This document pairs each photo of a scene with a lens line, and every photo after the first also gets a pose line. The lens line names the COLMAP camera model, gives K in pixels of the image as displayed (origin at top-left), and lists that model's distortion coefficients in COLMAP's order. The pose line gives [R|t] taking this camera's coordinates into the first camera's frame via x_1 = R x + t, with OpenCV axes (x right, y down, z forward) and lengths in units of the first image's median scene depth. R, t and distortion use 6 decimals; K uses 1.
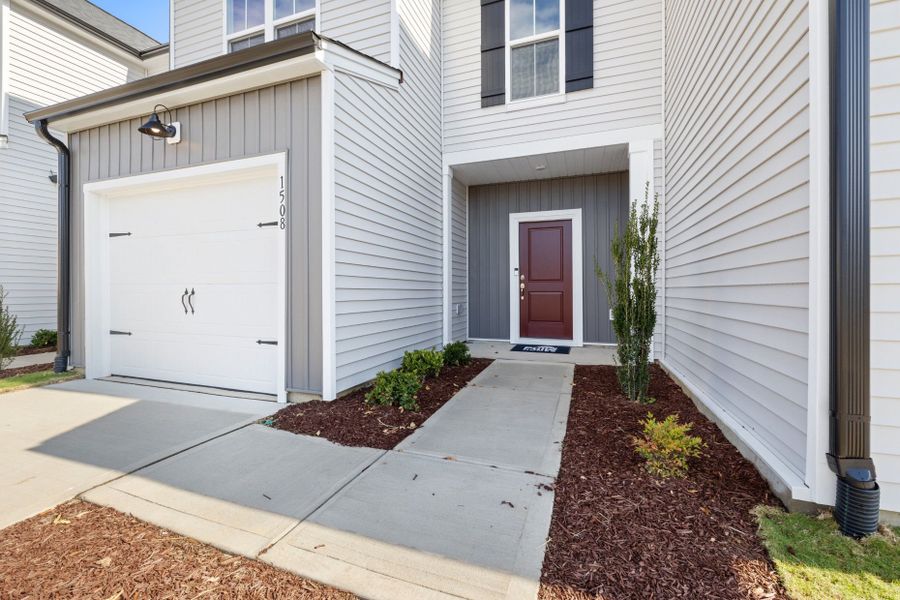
lens RADIAL K [[380.9, 0, 445.9], [0, 380.9, 292.9], [0, 0, 1]] dist [-0.002595, -0.000235]
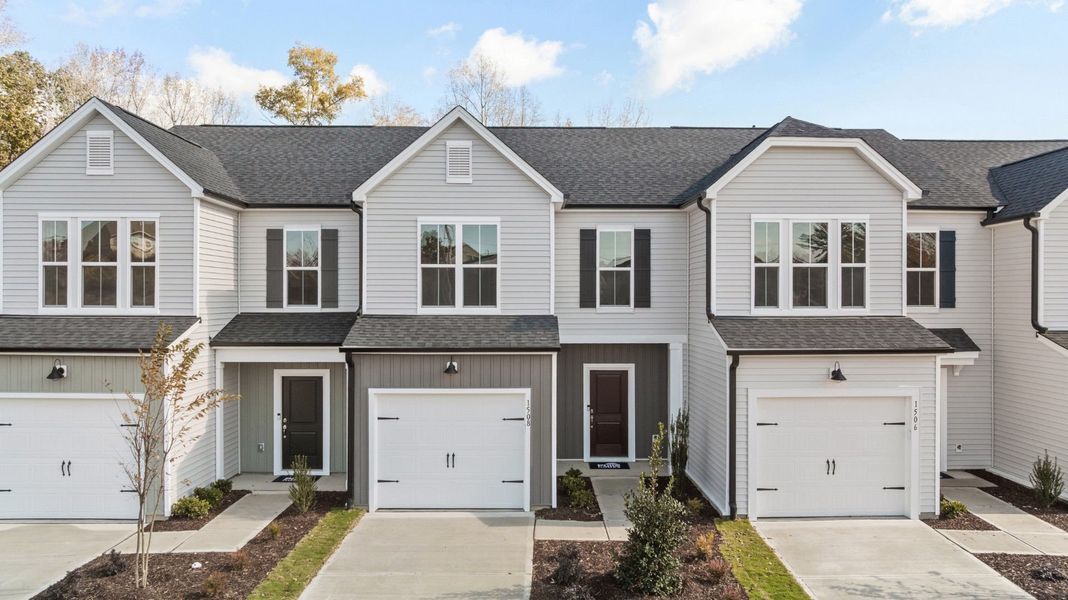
lens RADIAL K [[777.0, 0, 534.0], [0, 777.0, 300.0], [0, 0, 1]] dist [-0.001325, 0.002867]
pose [[0.936639, 0.004875, 0.350263, -1.158599], [-0.002800, 0.999975, -0.006429, -0.506640], [-0.350285, 0.005041, 0.936629, -1.810952]]
